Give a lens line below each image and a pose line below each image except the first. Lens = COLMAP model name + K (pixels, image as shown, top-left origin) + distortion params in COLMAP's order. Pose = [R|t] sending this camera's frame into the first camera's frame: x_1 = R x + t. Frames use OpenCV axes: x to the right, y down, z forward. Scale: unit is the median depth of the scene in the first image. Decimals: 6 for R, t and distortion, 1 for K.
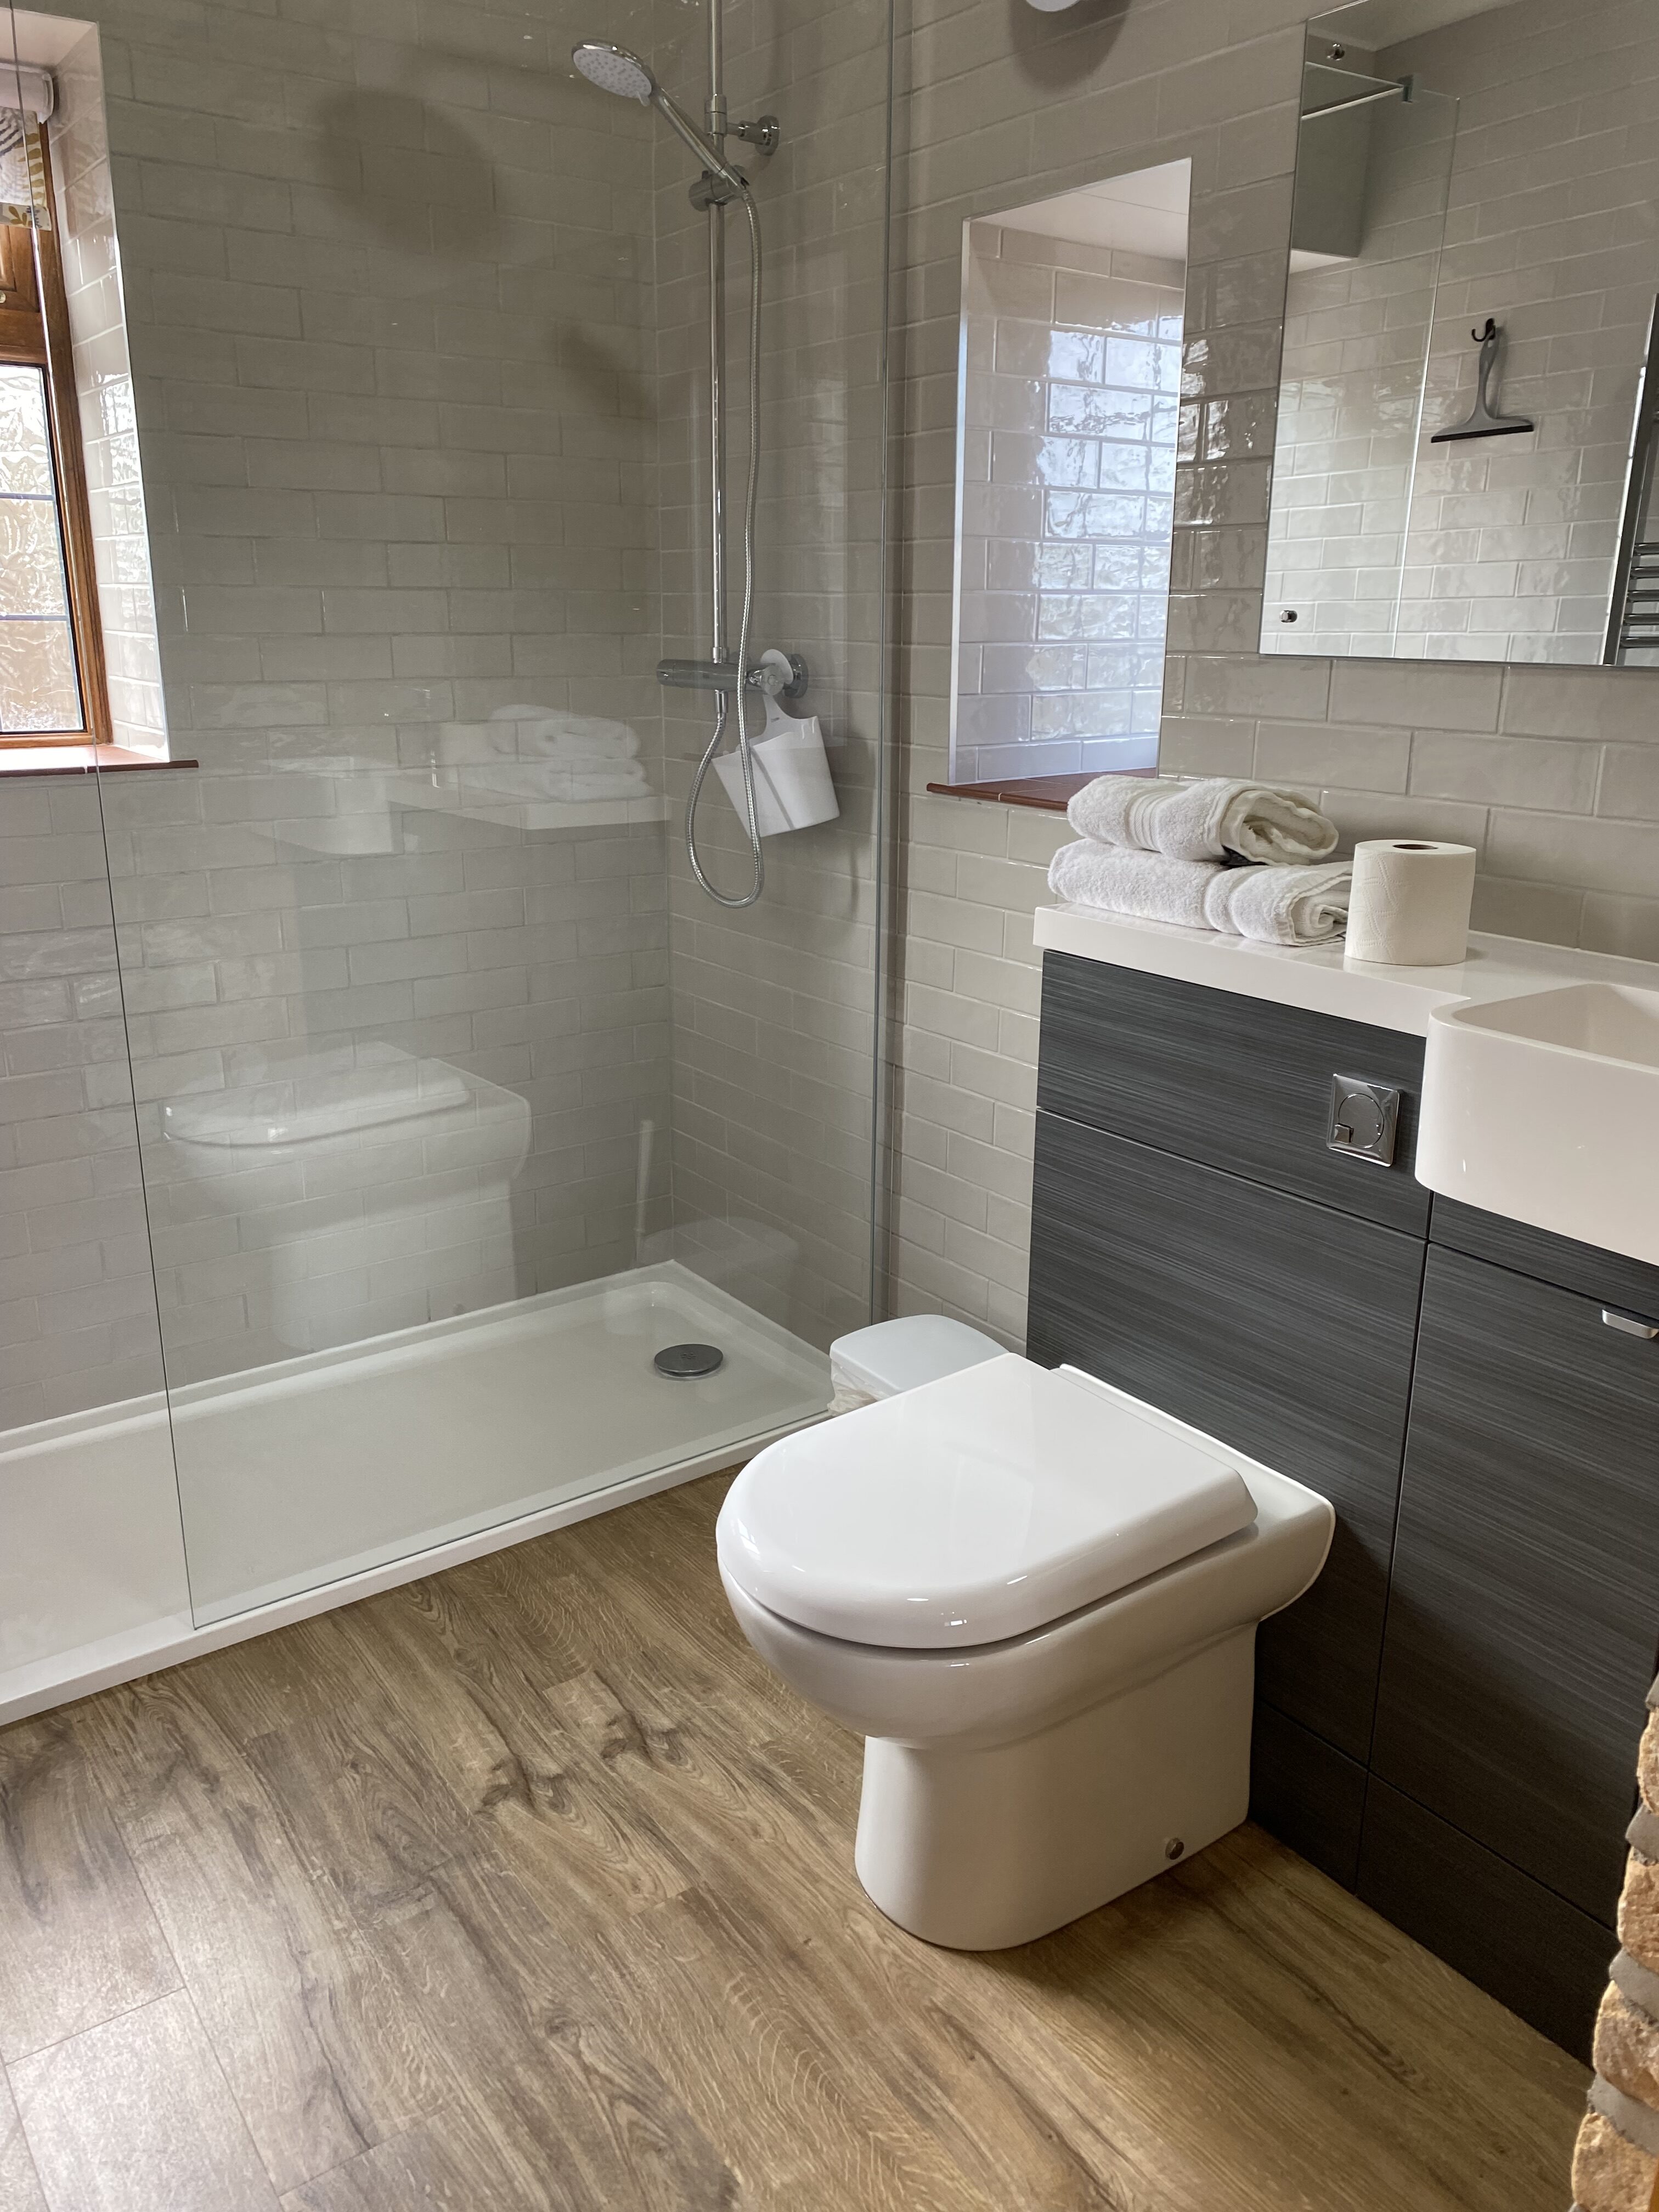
lens RADIAL K [[1676.9, 0, 825.8], [0, 1676.9, 1111.2], [0, 0, 1]] dist [0.044588, -0.056918]
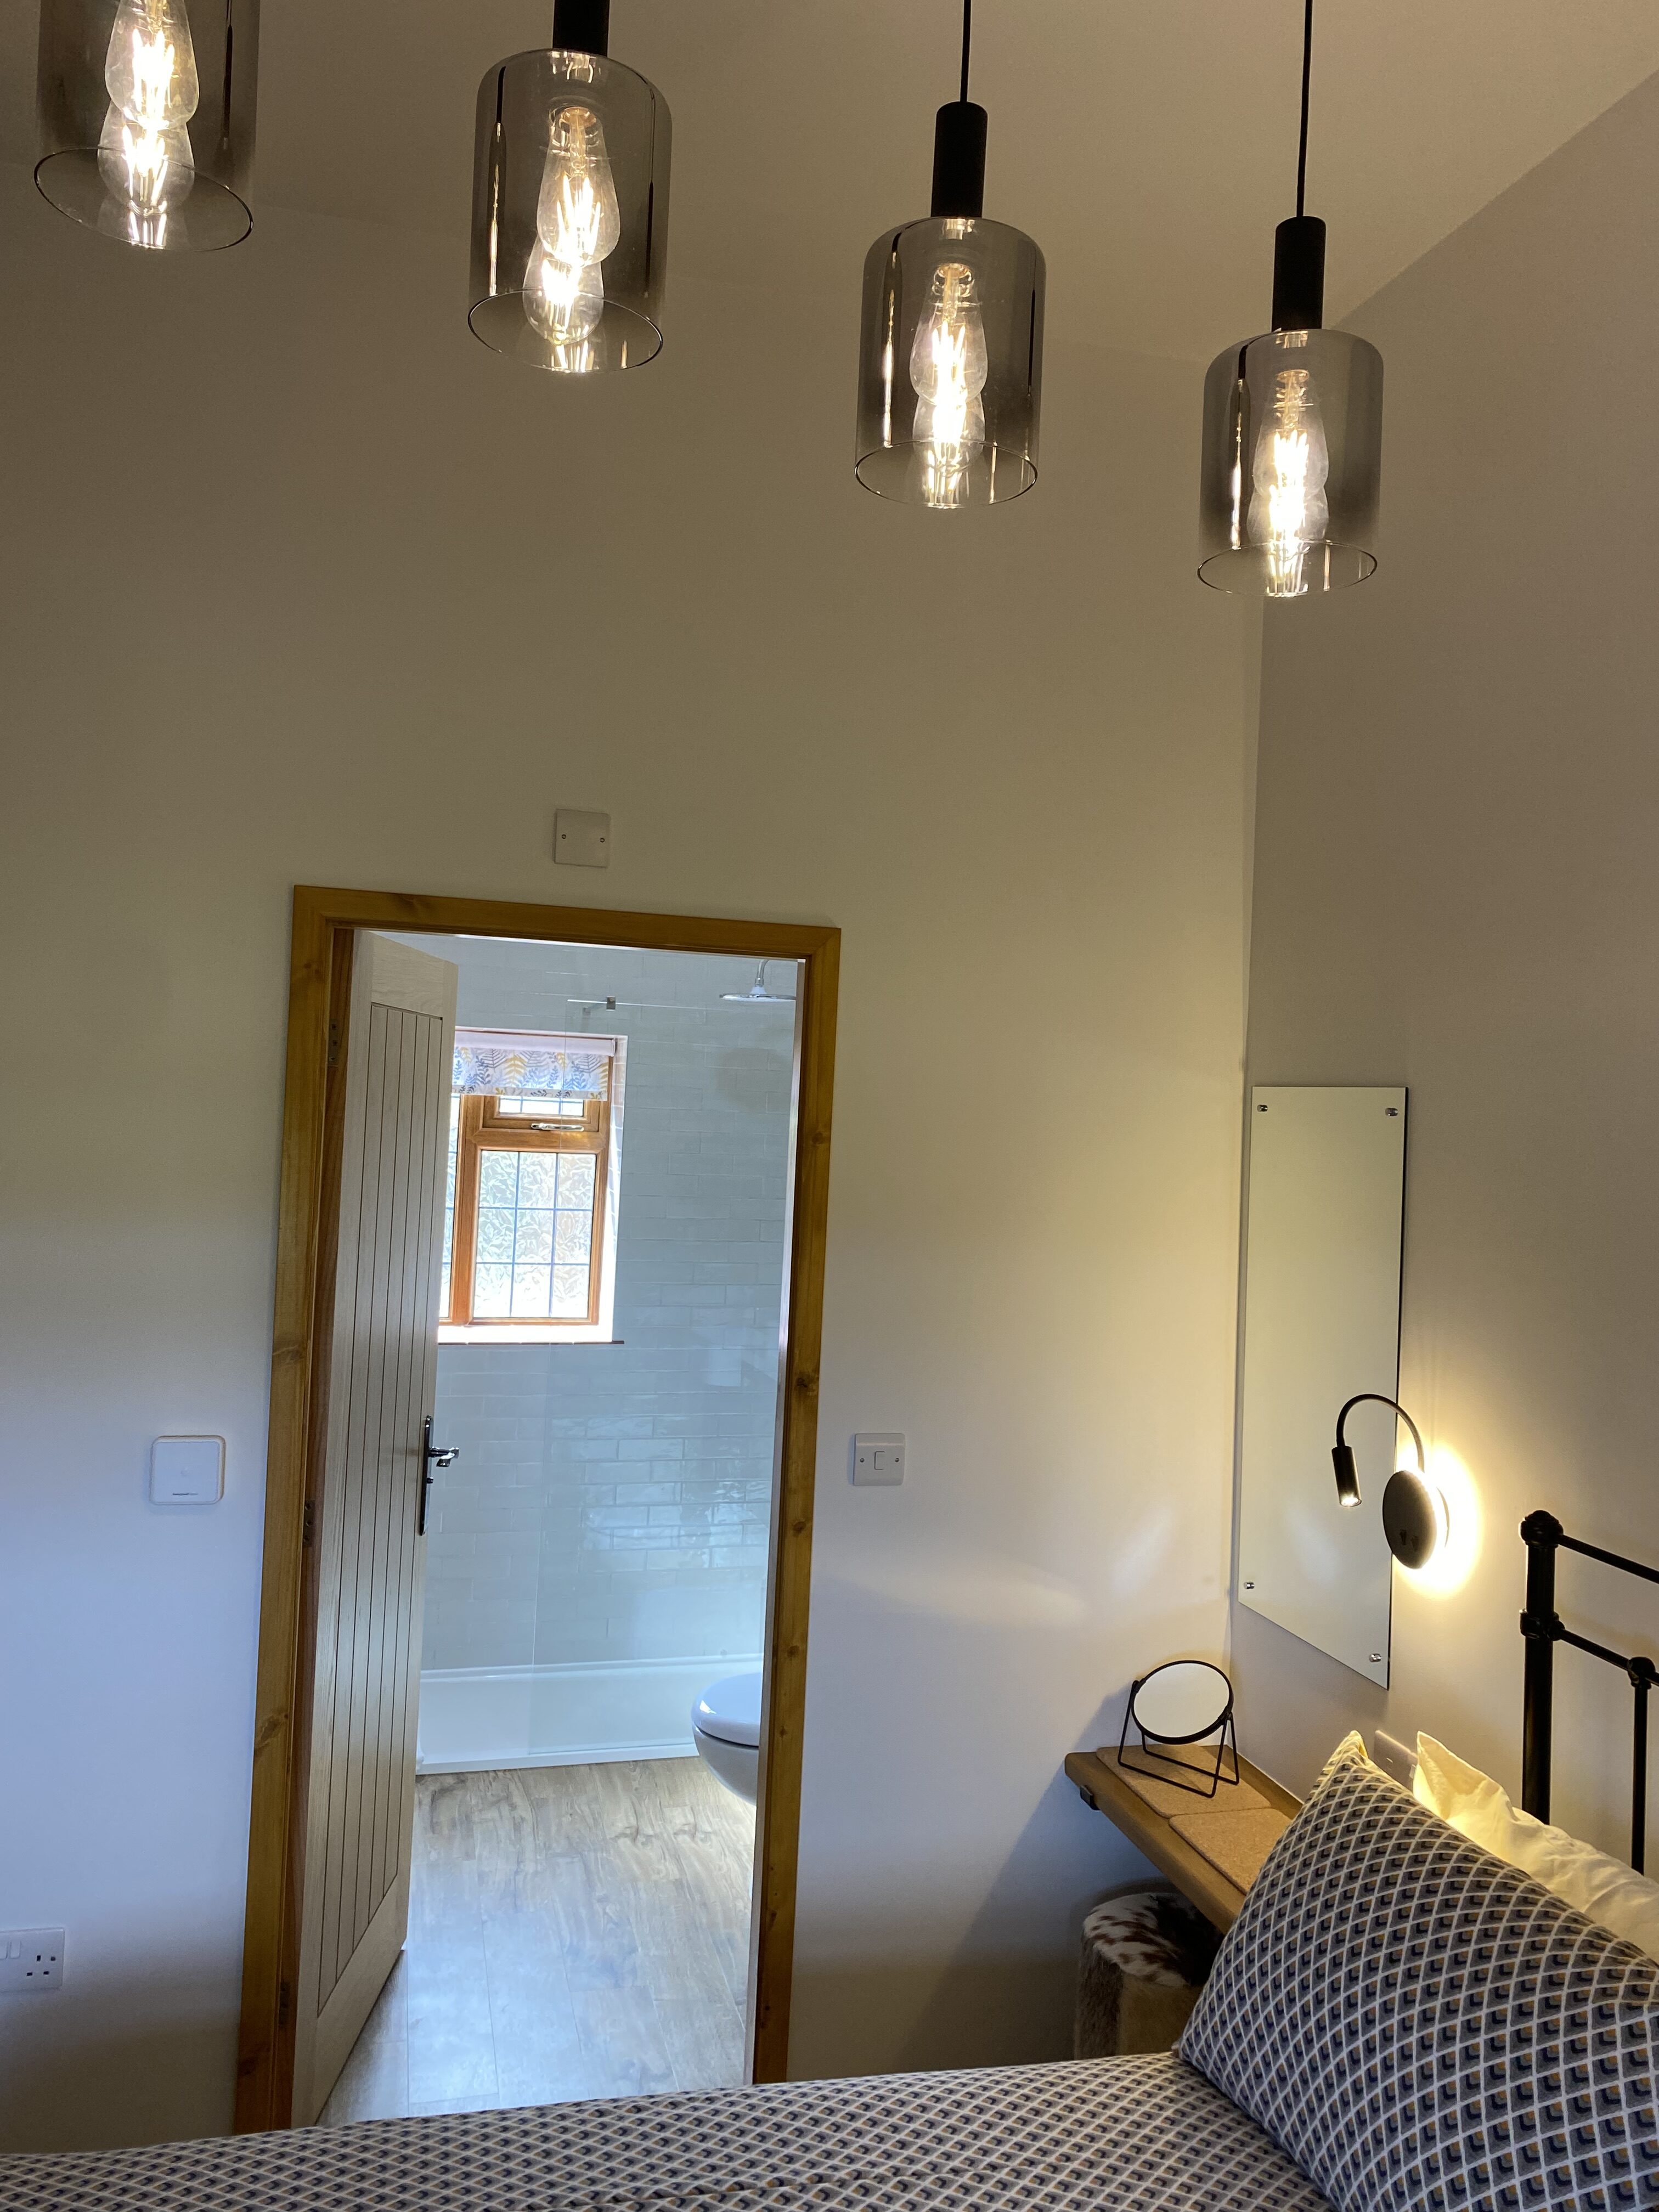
lens RADIAL K [[1676.9, 0, 833.7], [0, 1676.9, 1102.3], [0, 0, 1]] dist [0.044588, -0.056918]
pose [[0.935244, 0.034532, -0.352316, 0.791678], [-0.135779, 0.954107, -0.266916, 0.037919], [0.326930, 0.297469, 0.897011, -1.155913]]
